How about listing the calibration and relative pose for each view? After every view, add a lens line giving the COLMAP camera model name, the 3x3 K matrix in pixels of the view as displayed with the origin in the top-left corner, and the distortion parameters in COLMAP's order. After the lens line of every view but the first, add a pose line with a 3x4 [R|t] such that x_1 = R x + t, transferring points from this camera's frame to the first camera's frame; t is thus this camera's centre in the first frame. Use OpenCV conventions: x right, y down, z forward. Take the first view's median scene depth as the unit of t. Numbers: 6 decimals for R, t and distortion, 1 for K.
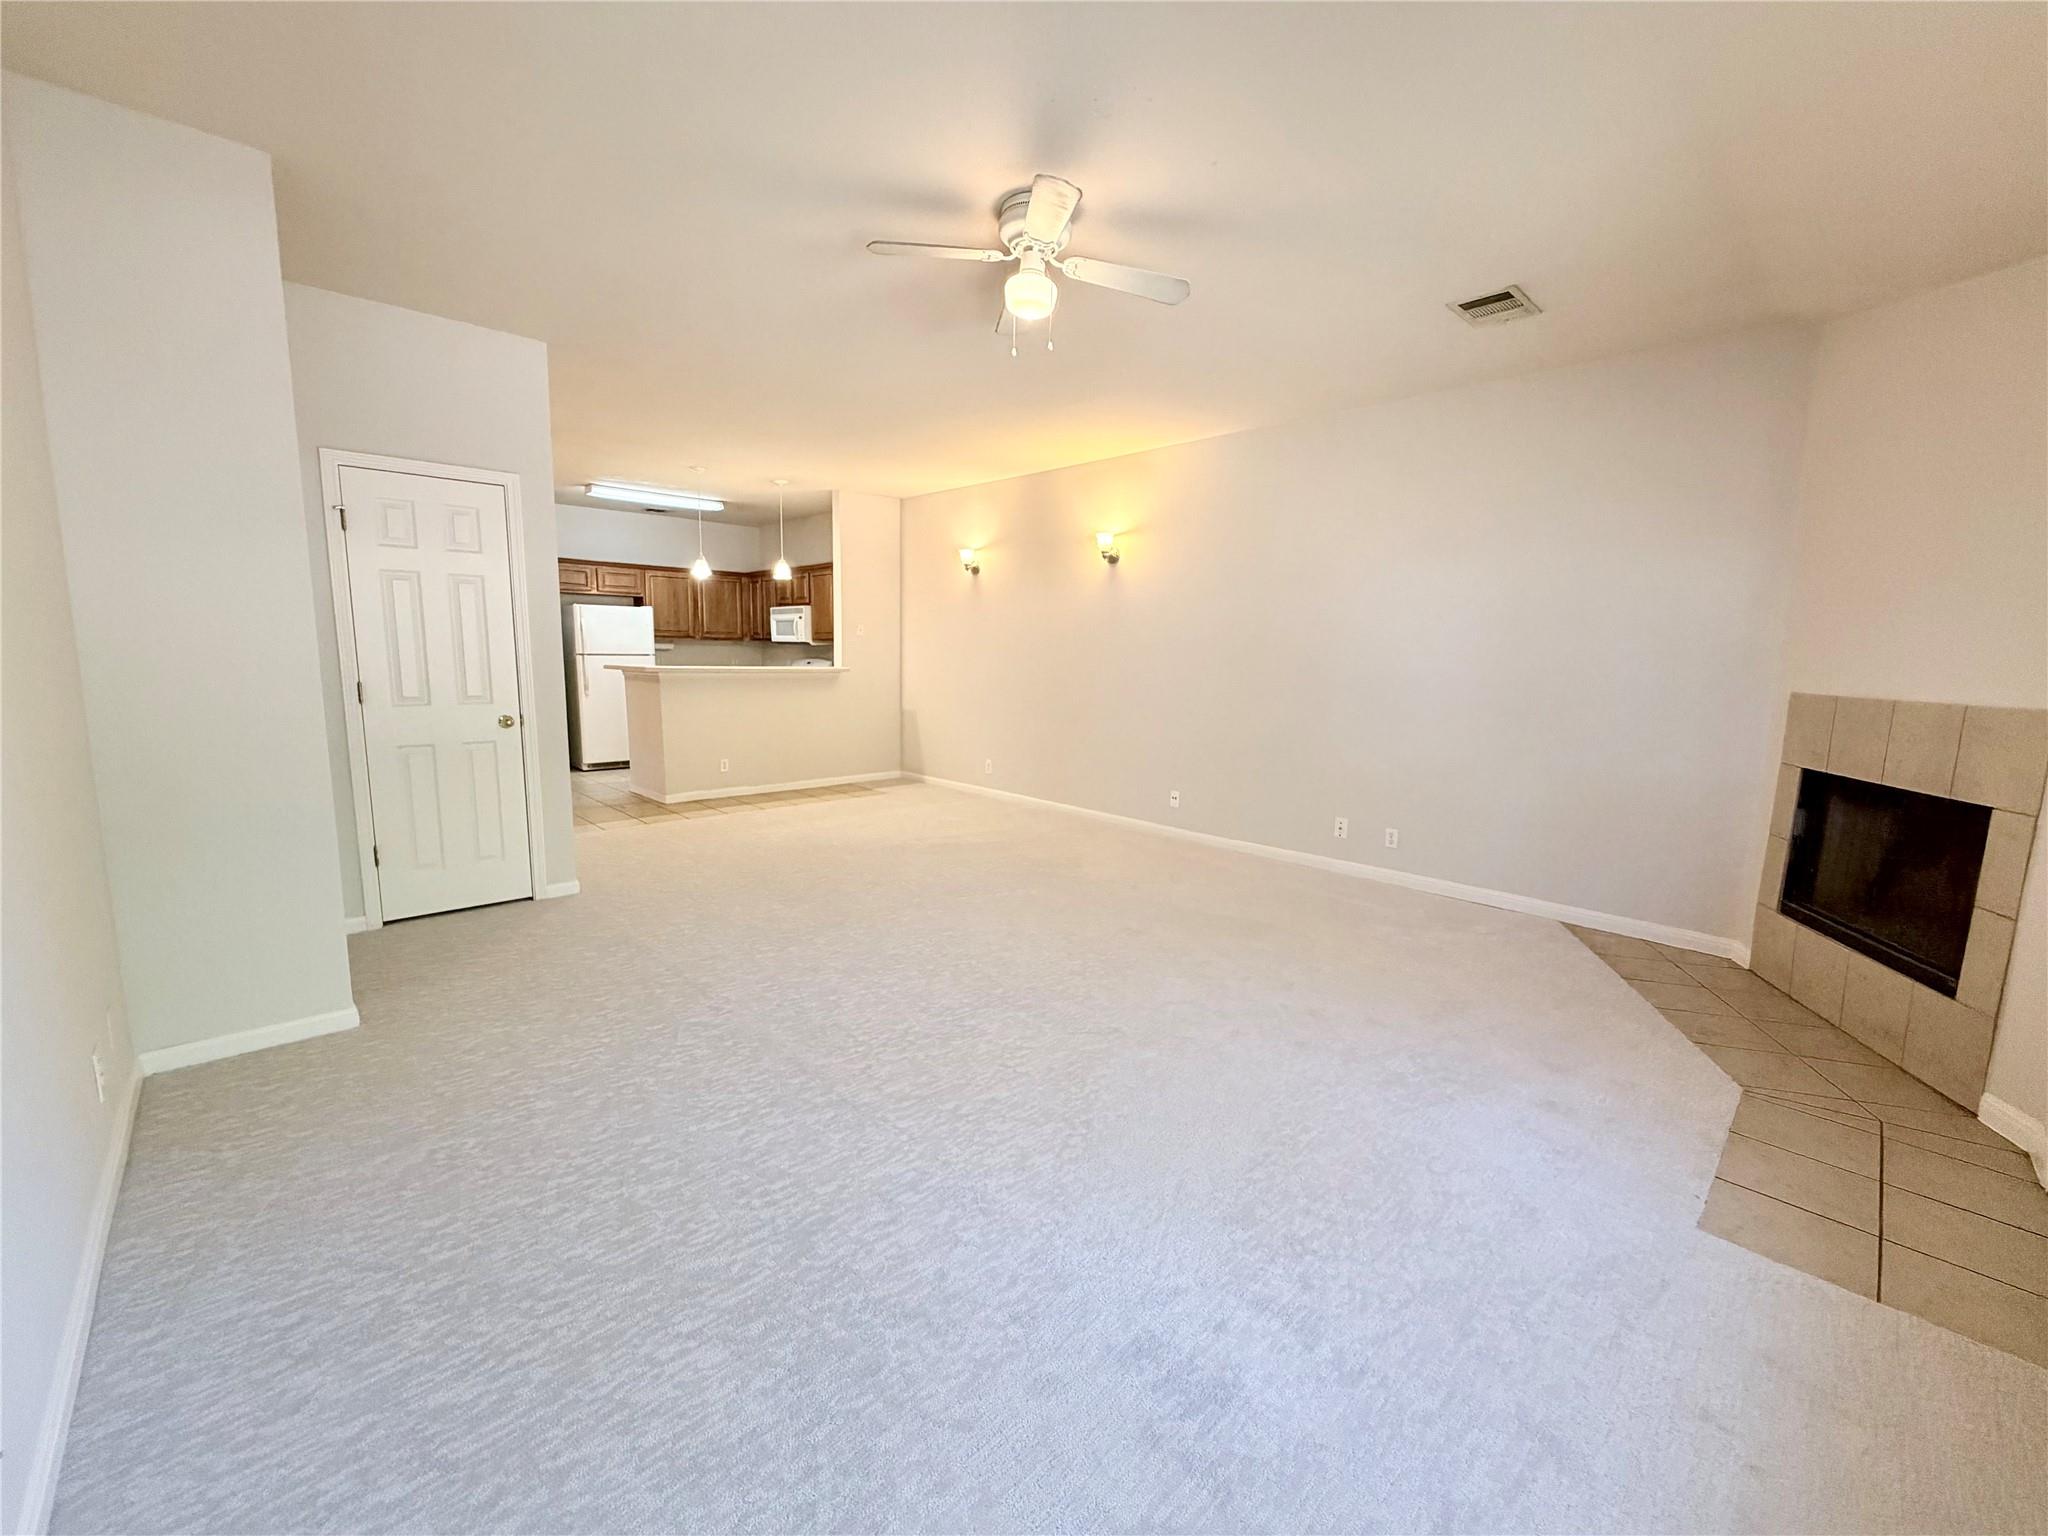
lens RADIAL K [[823.5, 0, 1033.1], [0, 823.5, 769.1], [0, 0, 1]] dist [0.001570, 0.000113]
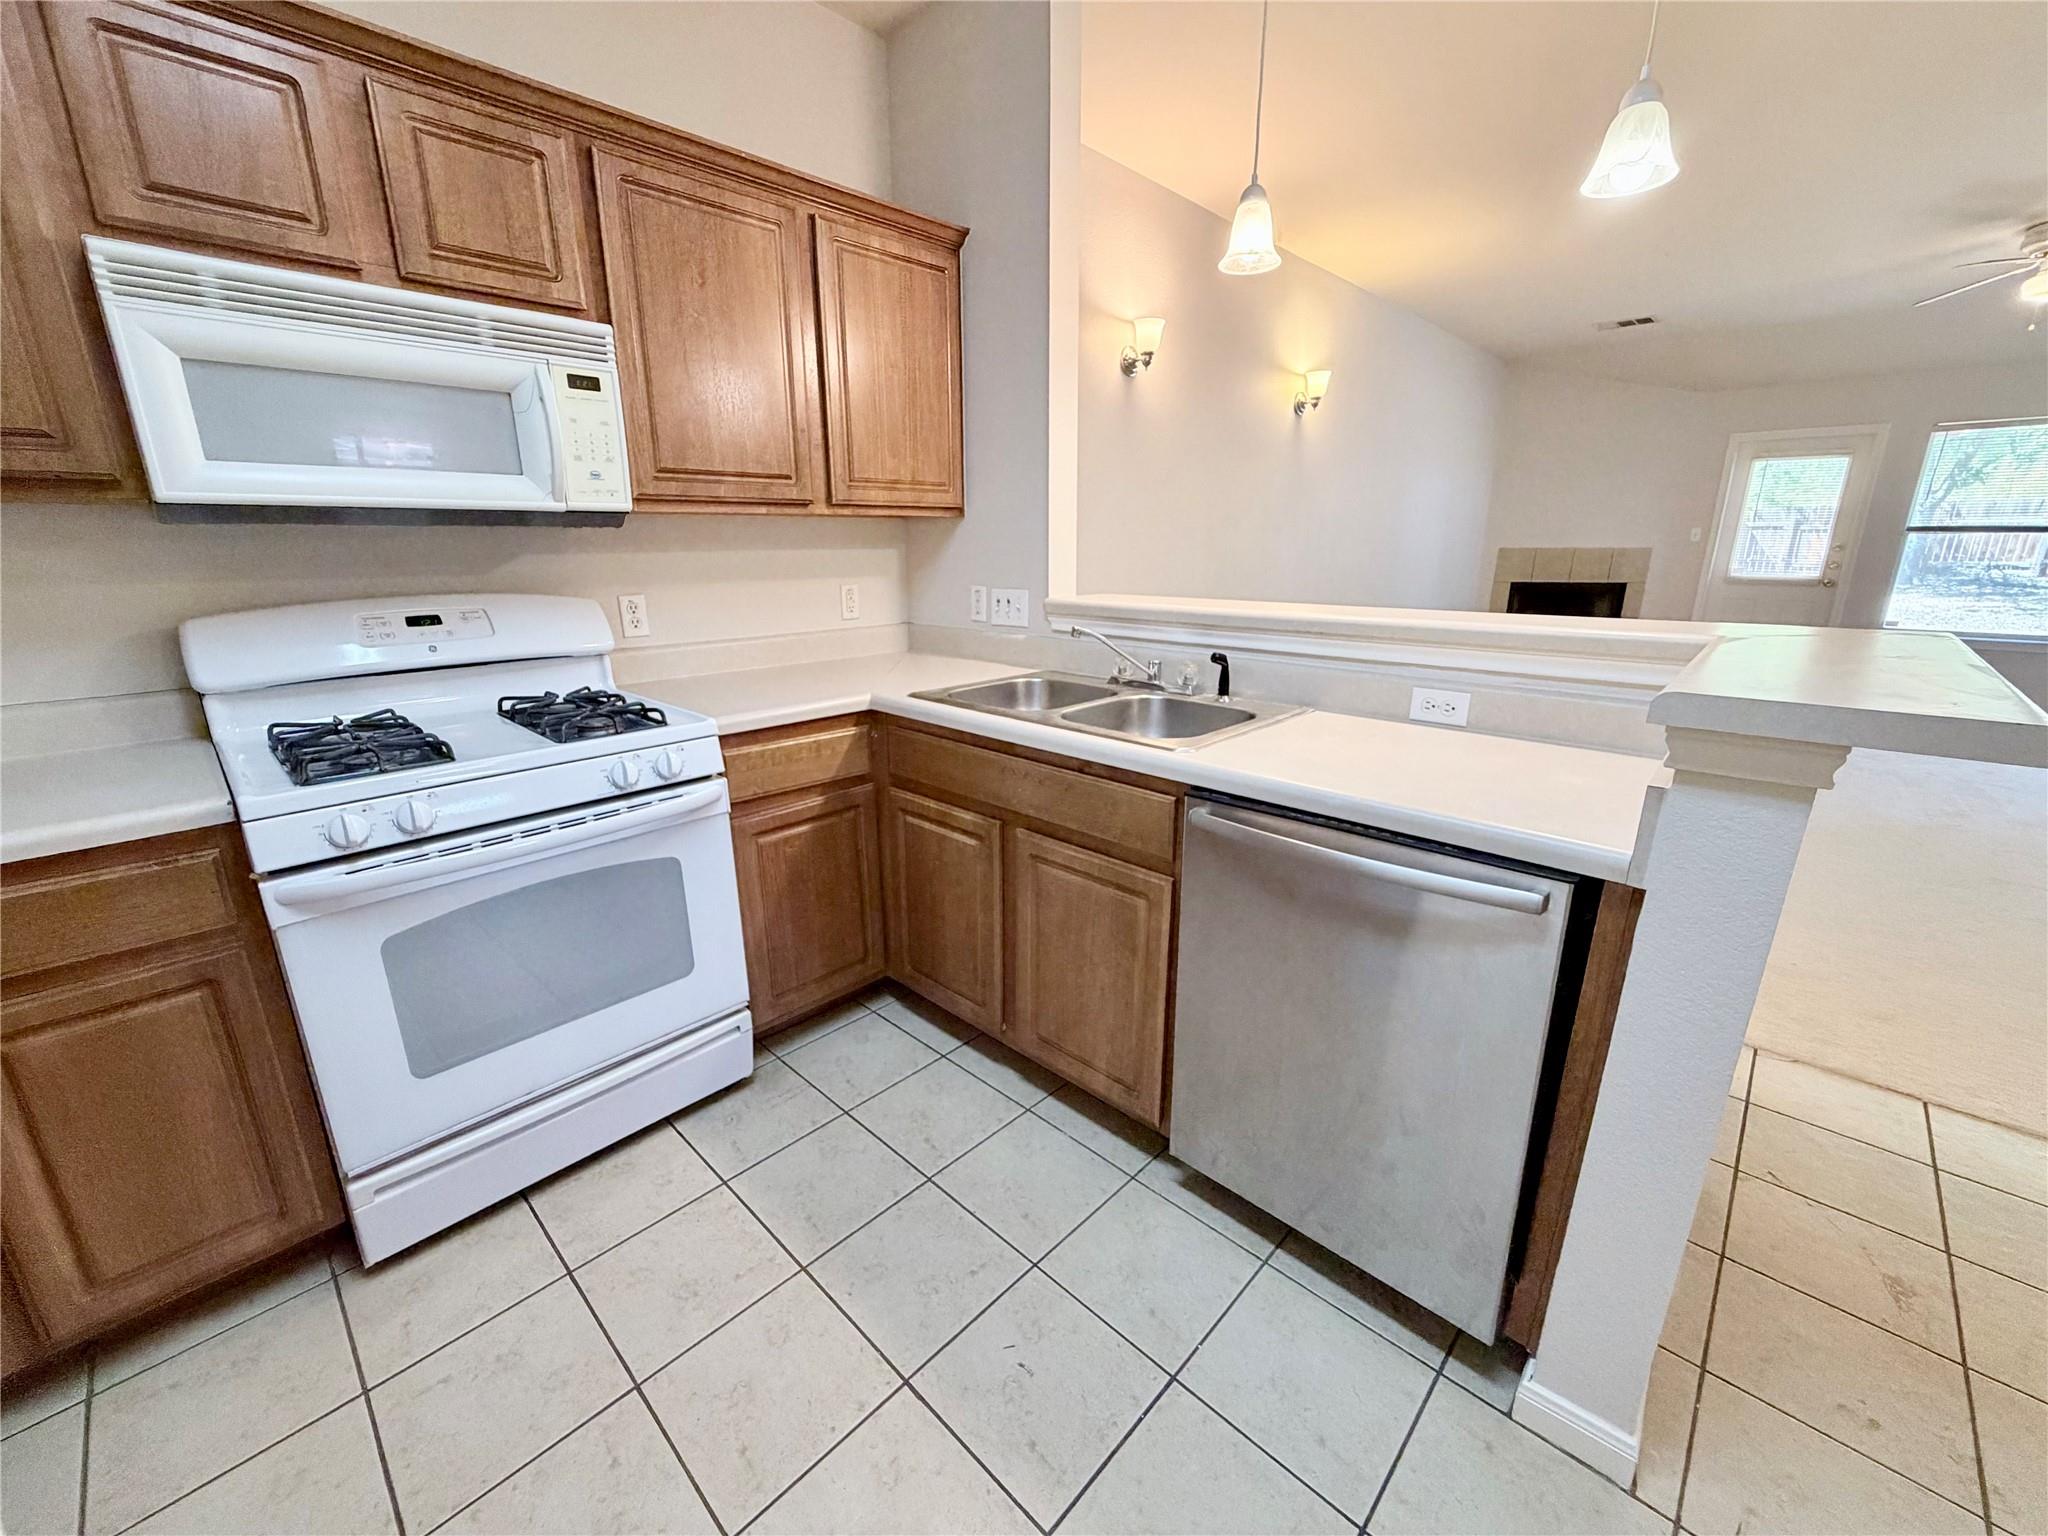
lens RADIAL K [[823.5, 0, 1016.9], [0, 823.5, 768.3], [0, 0, 1]] dist [0.001570, 0.000113]
pose [[-0.035286, -0.286691, 0.957373, -0.580373], [0.146581, 0.946125, 0.288725, -0.163042], [-0.988569, 0.150521, 0.008639, 1.064106]]
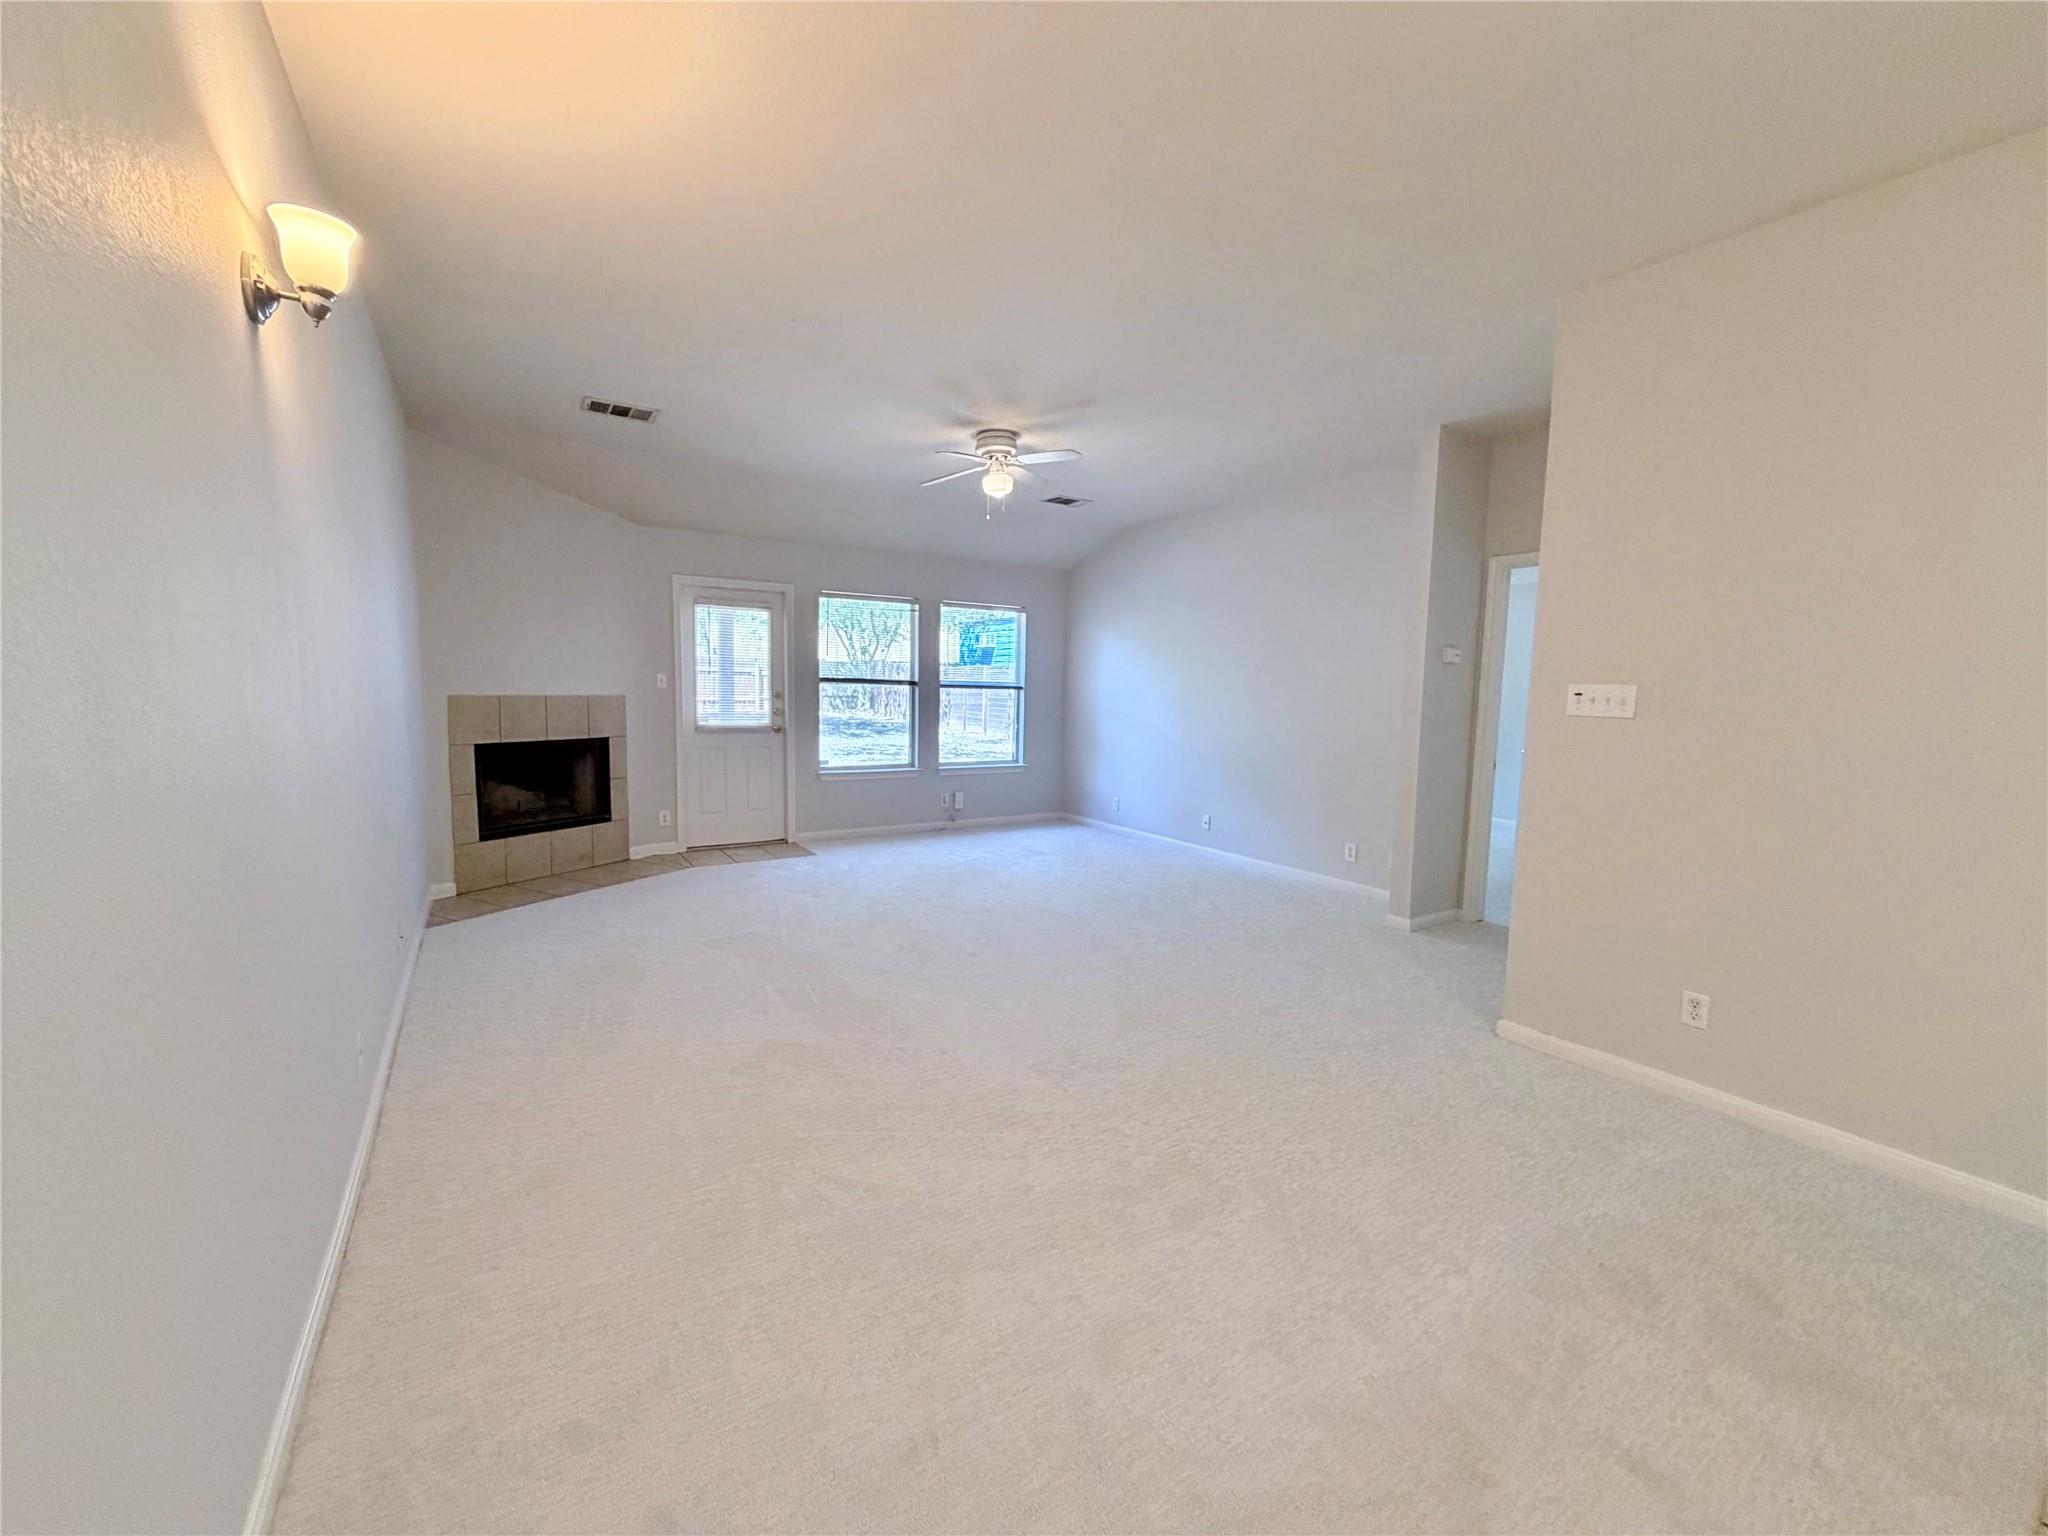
lens RADIAL K [[823.5, 0, 1034.3], [0, 823.5, 759.5], [0, 0, 1]] dist [0.001570, 0.000113]
pose [[-0.978120, -0.056654, 0.200178, -0.171503], [-0.008005, 0.971744, 0.235903, -0.152021], [-0.207886, 0.229139, -0.950936, 0.997170]]
